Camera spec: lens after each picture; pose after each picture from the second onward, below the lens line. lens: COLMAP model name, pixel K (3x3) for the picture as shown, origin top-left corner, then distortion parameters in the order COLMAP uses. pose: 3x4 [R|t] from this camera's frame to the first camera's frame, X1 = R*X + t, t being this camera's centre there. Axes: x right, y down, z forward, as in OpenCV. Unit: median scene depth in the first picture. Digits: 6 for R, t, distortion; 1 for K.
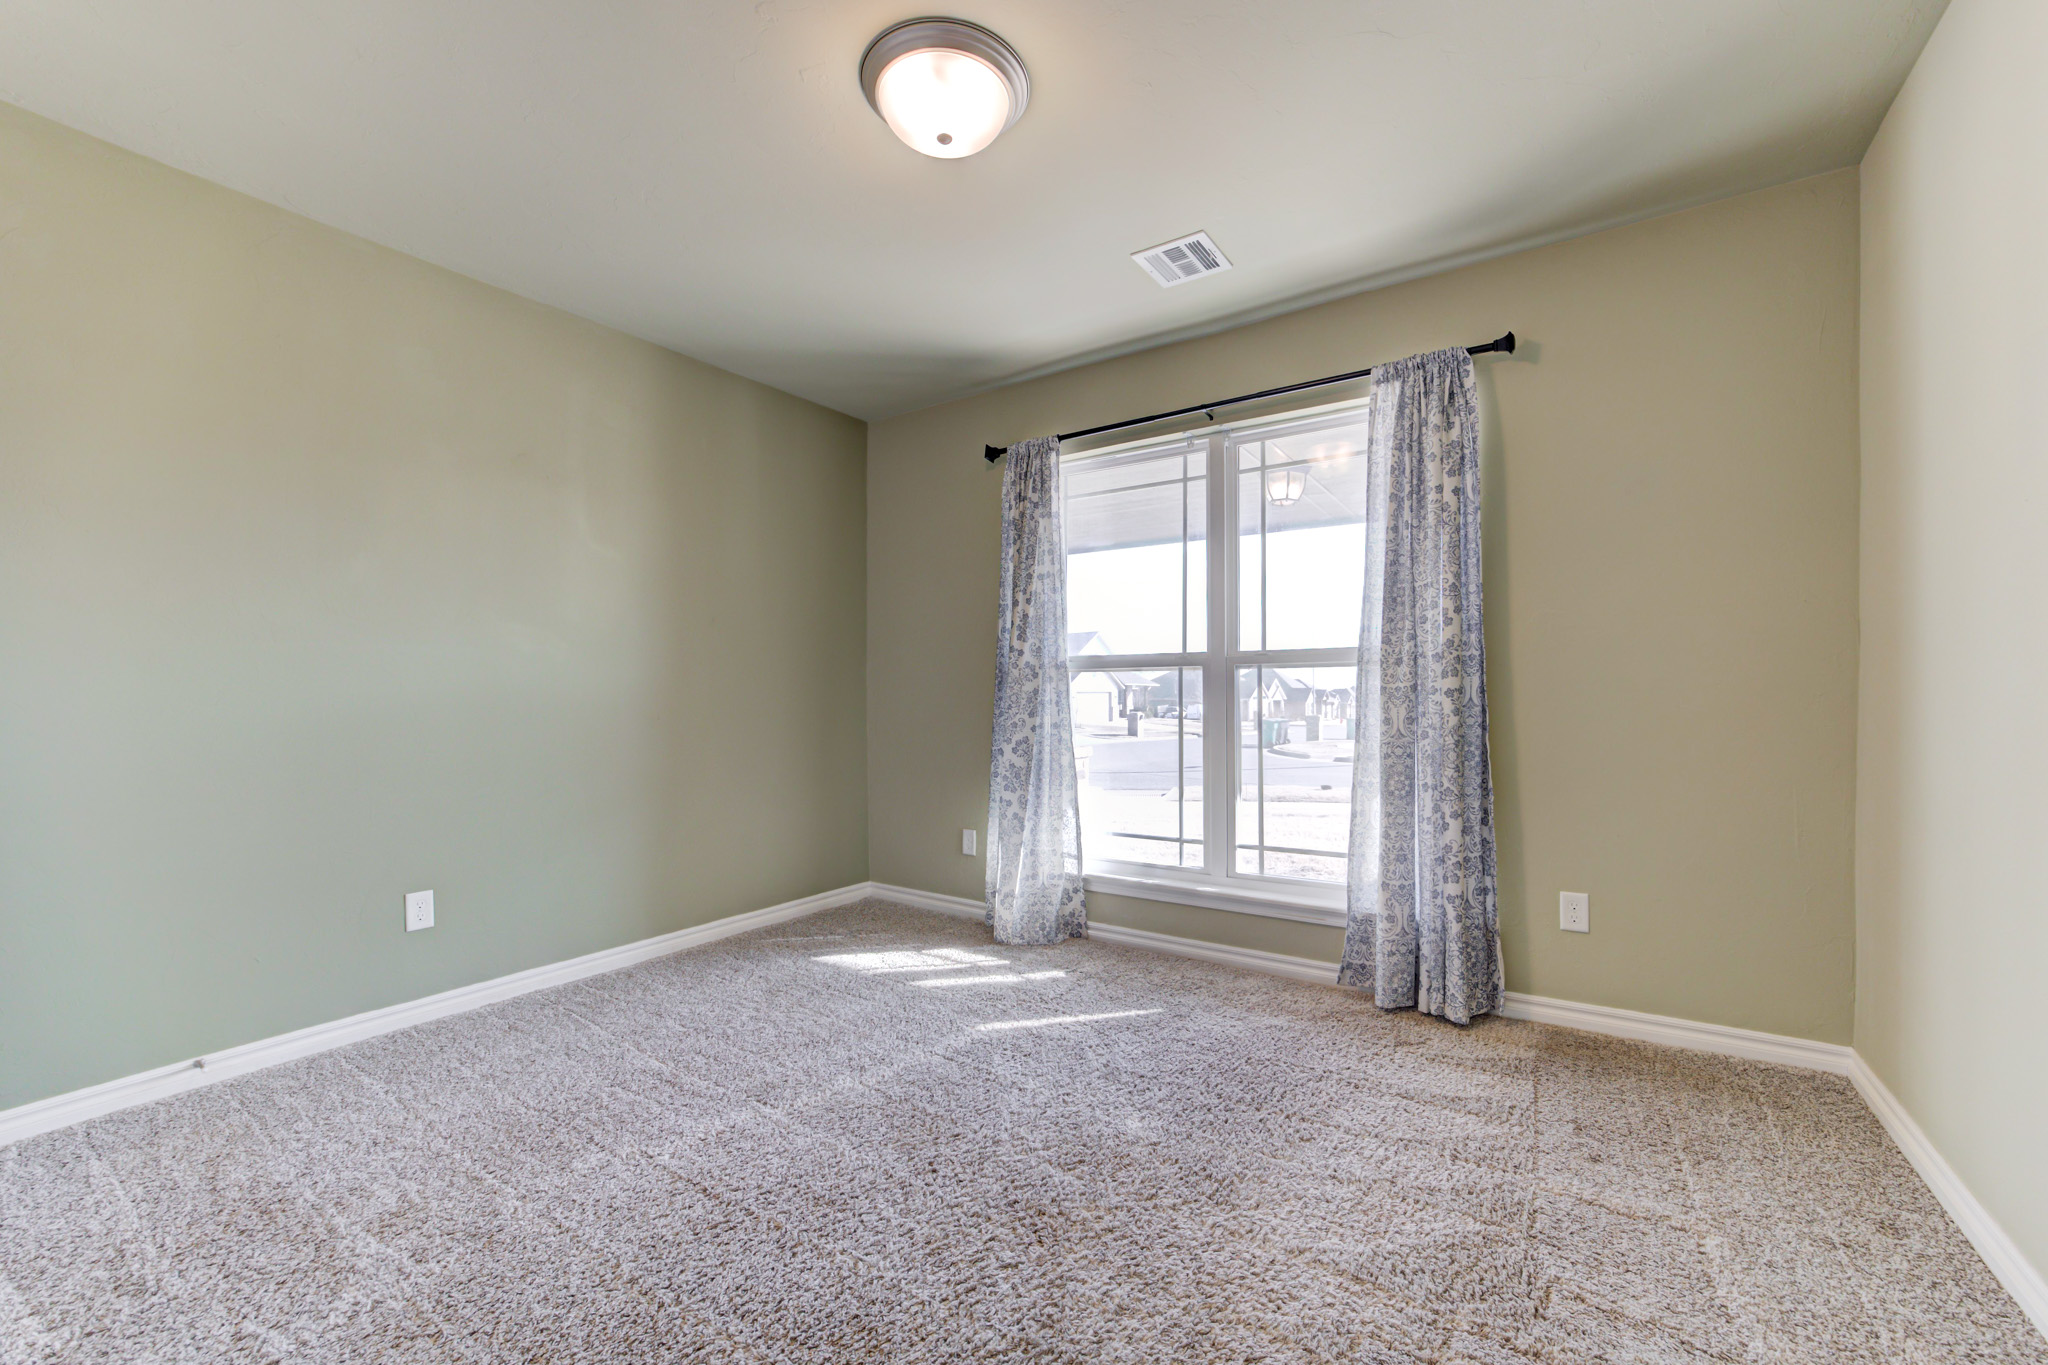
lens RADIAL K [[806.0, 0, 1048.7], [0, 806.0, 692.1], [0, 0, 1]] dist [-0.042507, 0.014434]
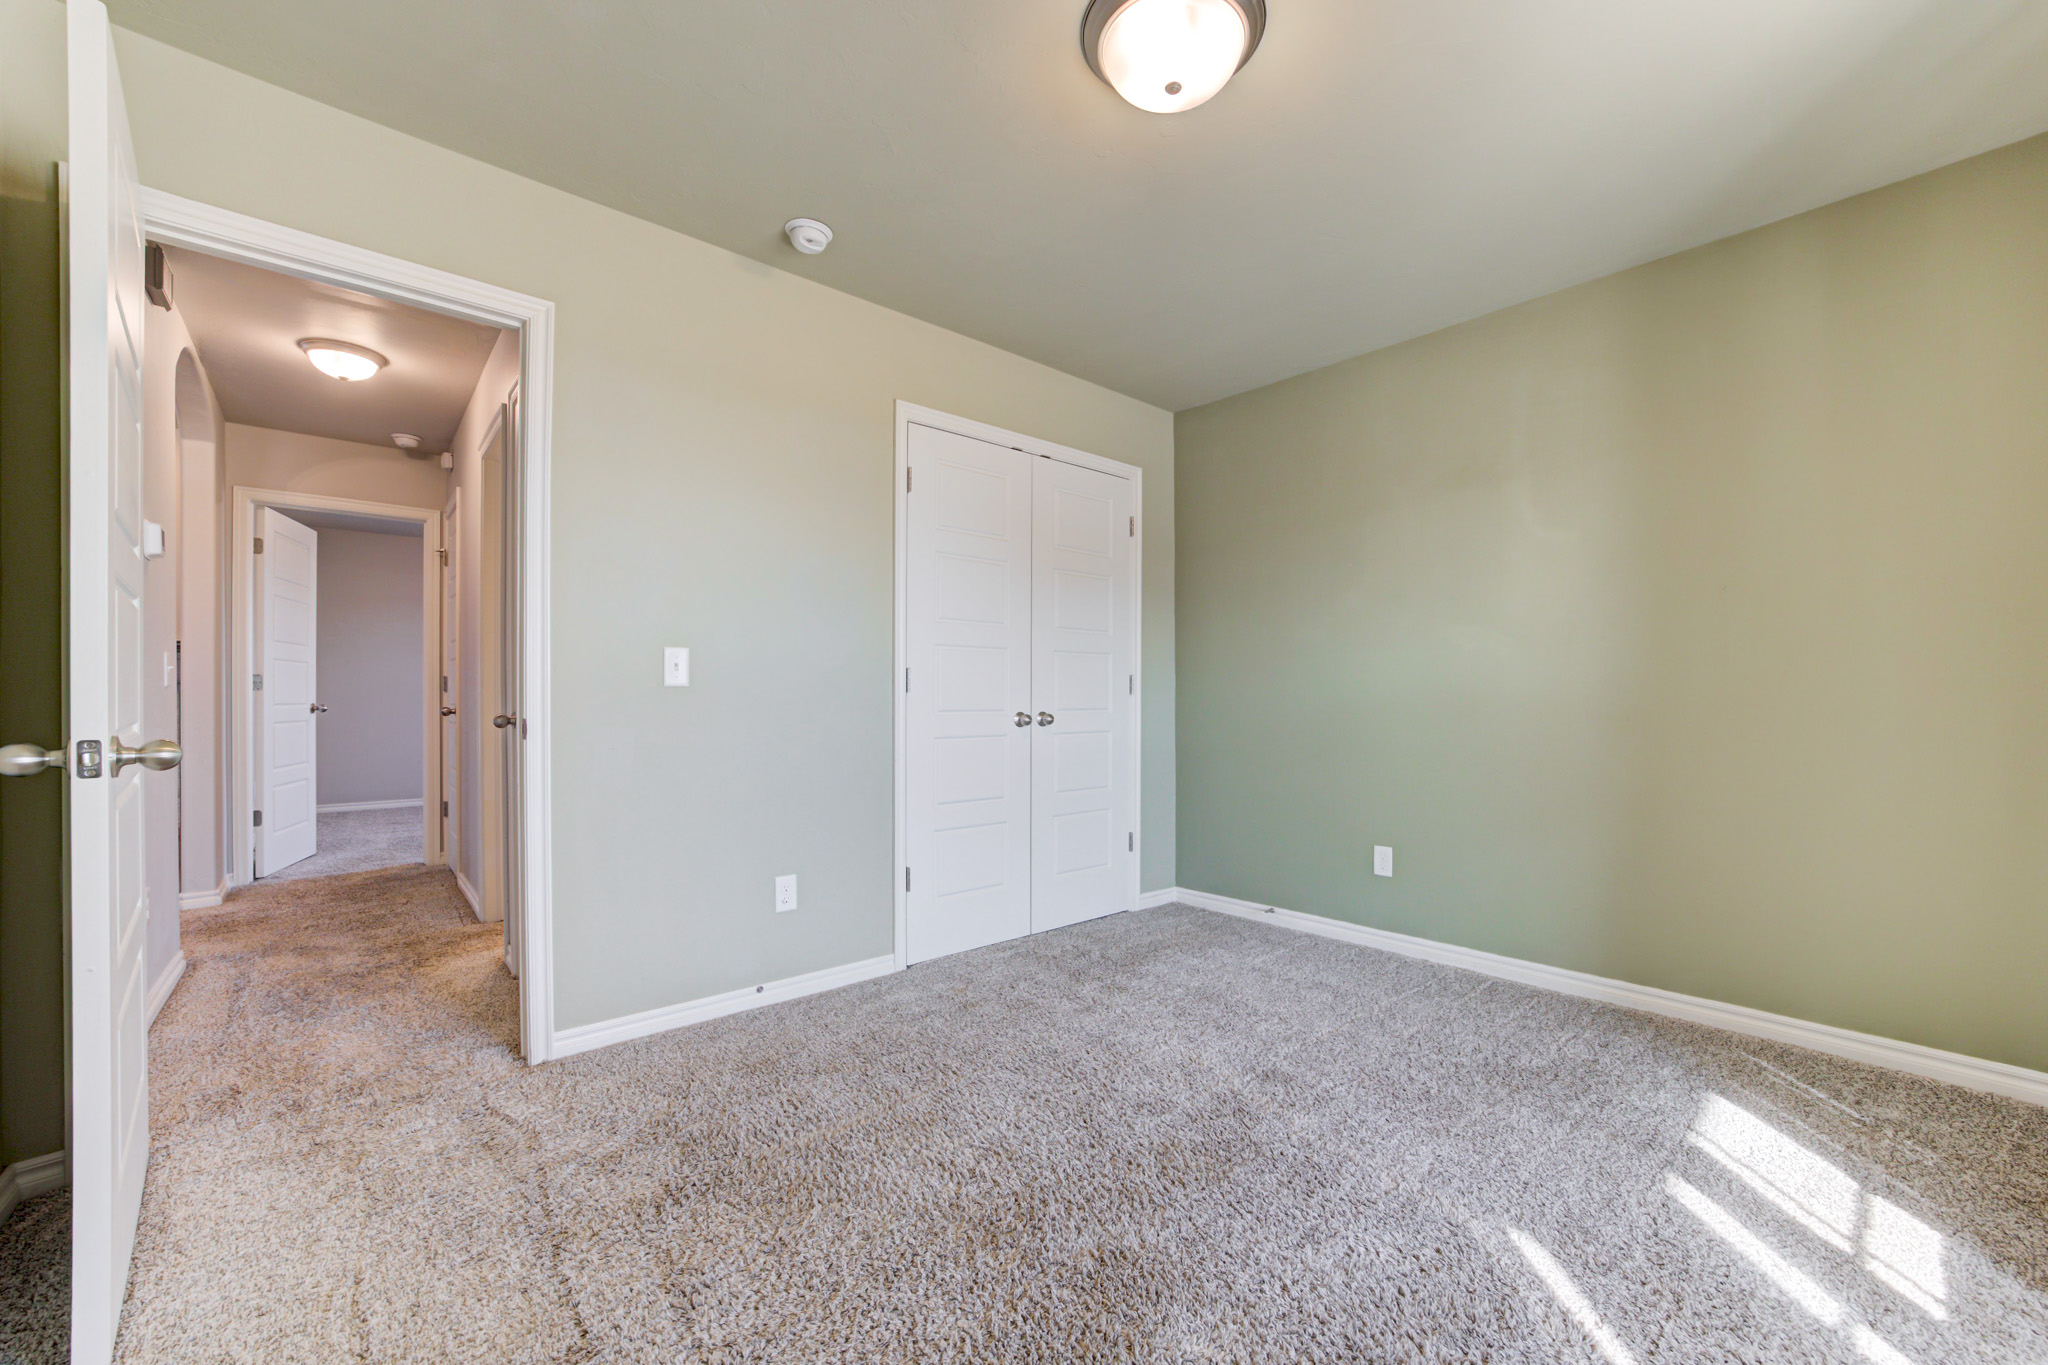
lens RADIAL K [[806.0, 0, 1048.7], [0, 806.0, 692.1], [0, 0, 1]] dist [-0.042507, 0.014434]
pose [[-0.252556, -0.001777, -0.967581, 0.498172], [0.002315, 0.999994, -0.002441, 0.008090], [0.967579, -0.002856, -0.252551, 0.695451]]
